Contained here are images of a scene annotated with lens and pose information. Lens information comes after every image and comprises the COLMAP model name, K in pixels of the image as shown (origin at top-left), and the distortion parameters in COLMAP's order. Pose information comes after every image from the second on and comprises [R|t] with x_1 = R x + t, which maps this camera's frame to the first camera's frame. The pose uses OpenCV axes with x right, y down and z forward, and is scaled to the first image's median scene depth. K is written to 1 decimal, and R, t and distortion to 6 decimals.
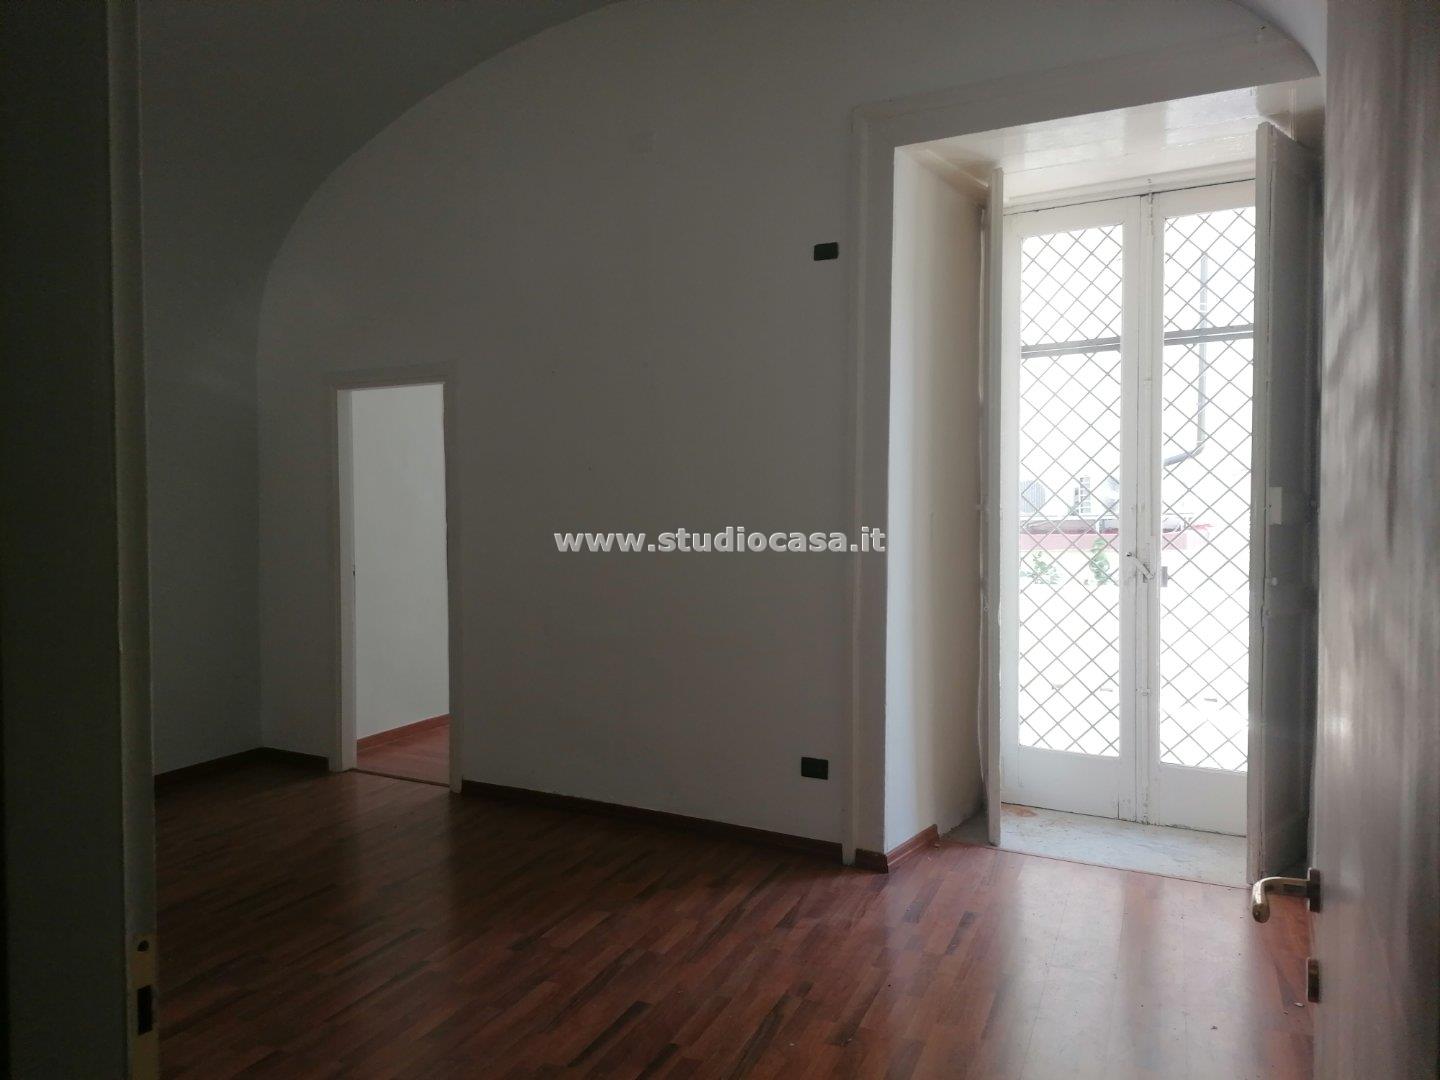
lens RADIAL K [[1135.0, 0, 720.0], [0, 1135.0, 540.0], [0, 0, 1]] dist [-0.004073, -0.001050]
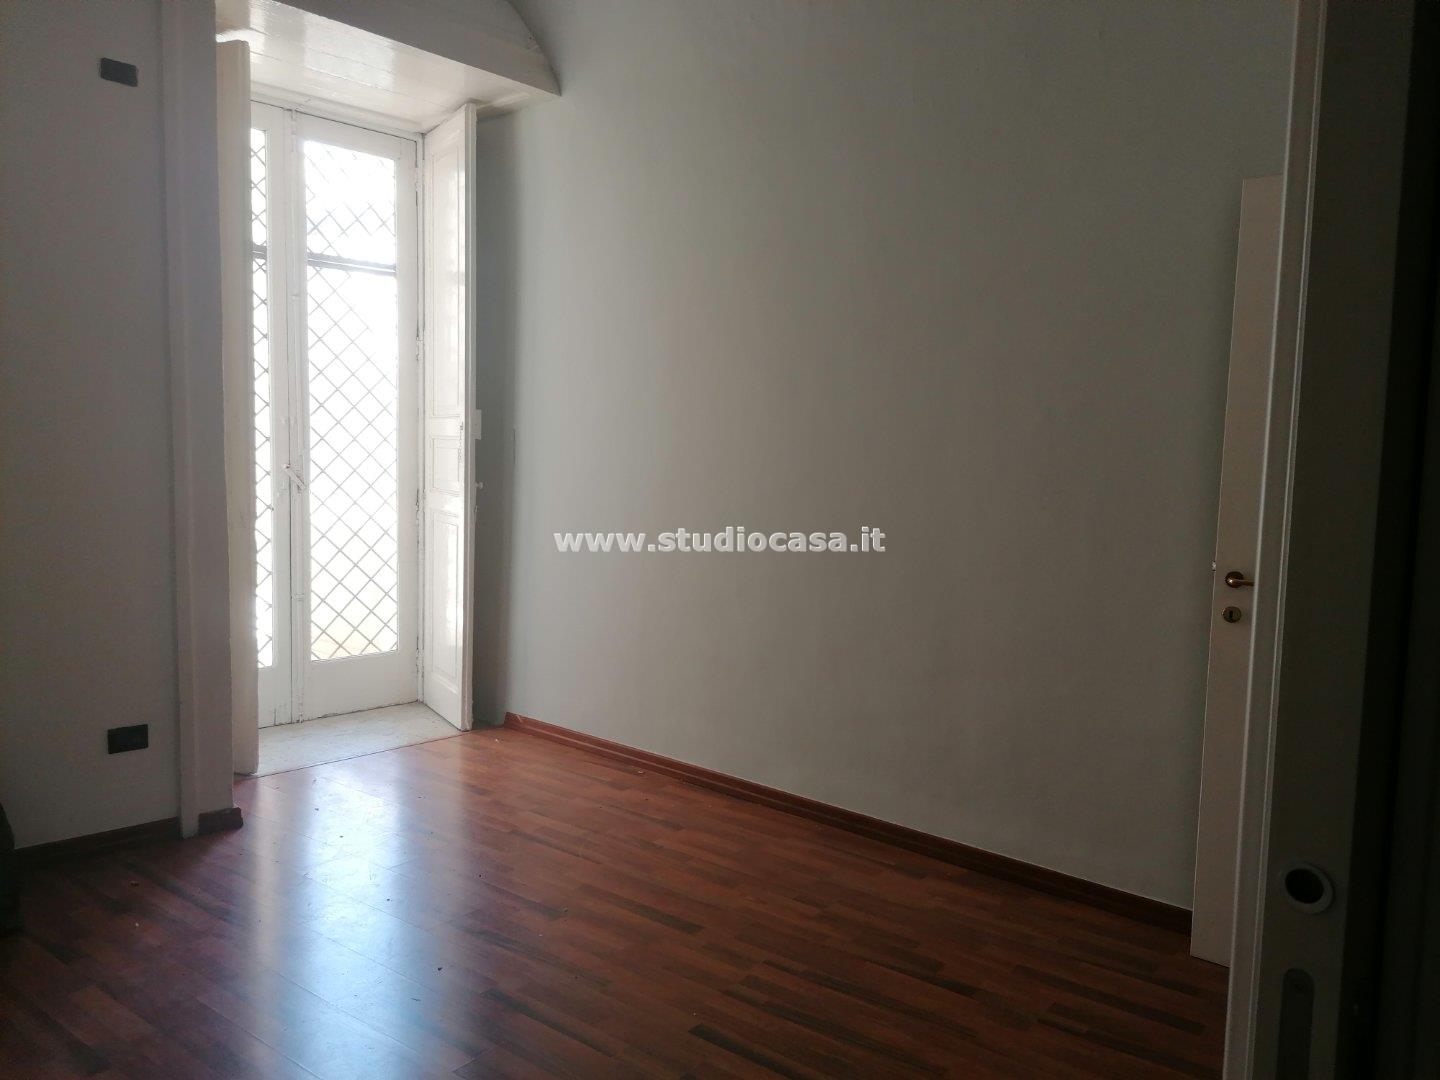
lens RADIAL K [[1119.4, 0, 720.0], [0, 1119.4, 540.0], [0, 0, 1]] dist [0.070206, 0.002736]
pose [[0.200340, -0.072867, 0.977013, -0.611171], [0.000546, 0.997238, 0.074264, 0.003558], [-0.979726, -0.014344, 0.199827, 0.441593]]
